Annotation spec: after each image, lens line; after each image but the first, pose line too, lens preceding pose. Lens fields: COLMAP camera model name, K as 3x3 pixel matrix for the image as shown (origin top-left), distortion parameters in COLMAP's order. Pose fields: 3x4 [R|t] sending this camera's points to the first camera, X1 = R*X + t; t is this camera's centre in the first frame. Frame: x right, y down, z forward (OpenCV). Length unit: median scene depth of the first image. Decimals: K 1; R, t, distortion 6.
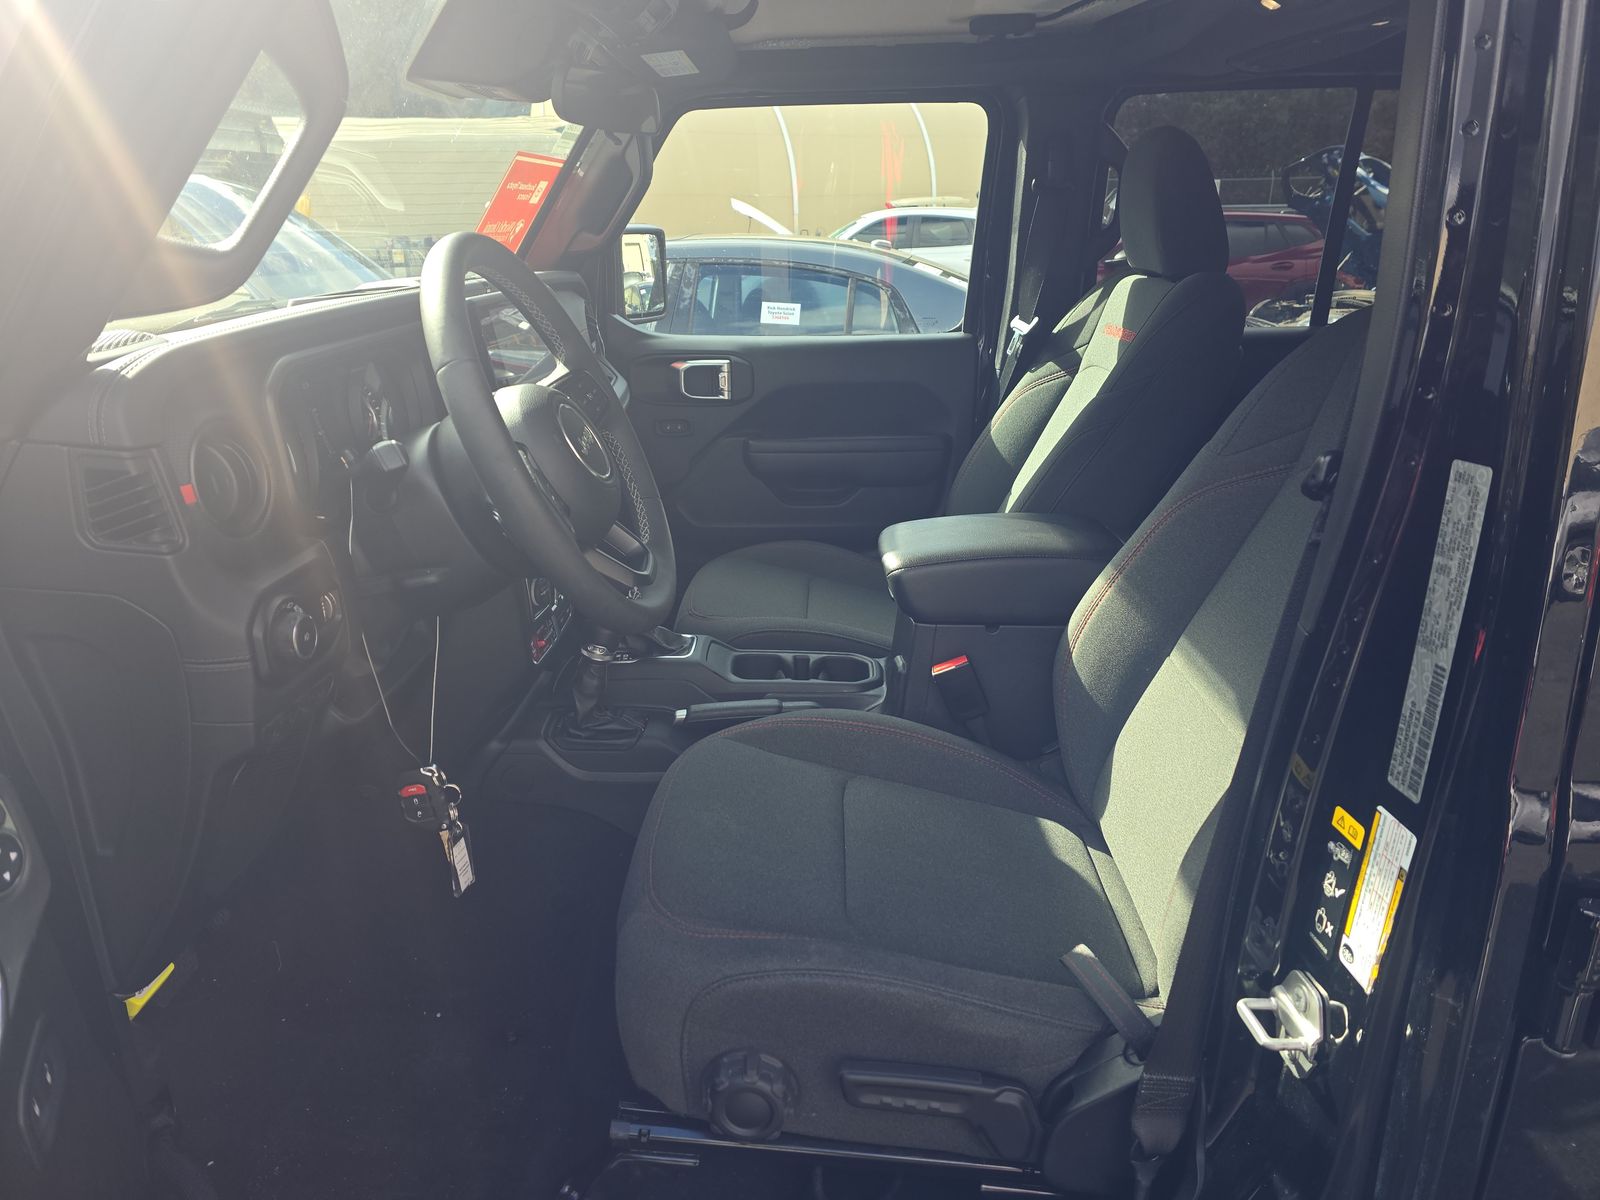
lens RADIAL K [[1078.0, 0, 796.5], [0, 1078.0, 607.1], [0, 0, 1]] dist [0.036878, -0.039535]
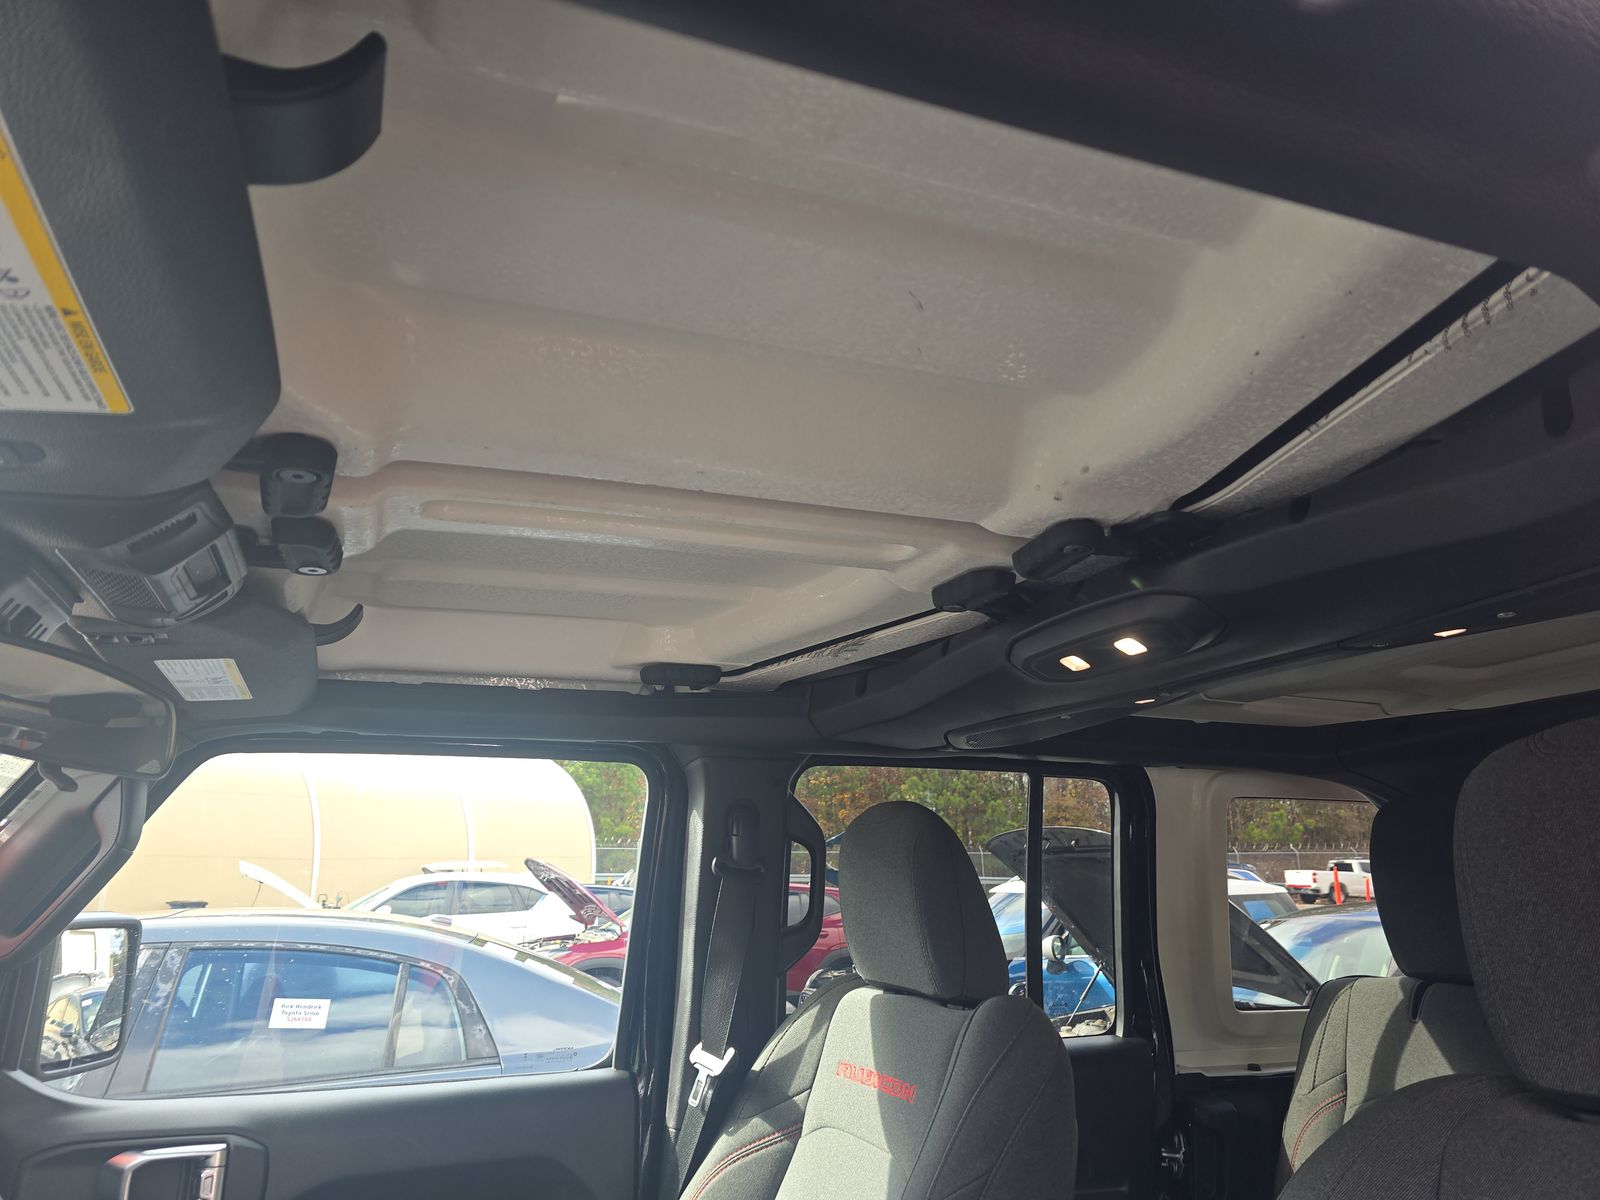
lens RADIAL K [[1078.0, 0, 797.4], [0, 1078.0, 603.9], [0, 0, 1]] dist [0.036878, -0.039535]
pose [[0.916666, 0.112868, 0.383384, -0.036875], [0.121849, 0.834690, -0.537071, -0.118344], [-0.380625, 0.539030, 0.751379, 0.284082]]
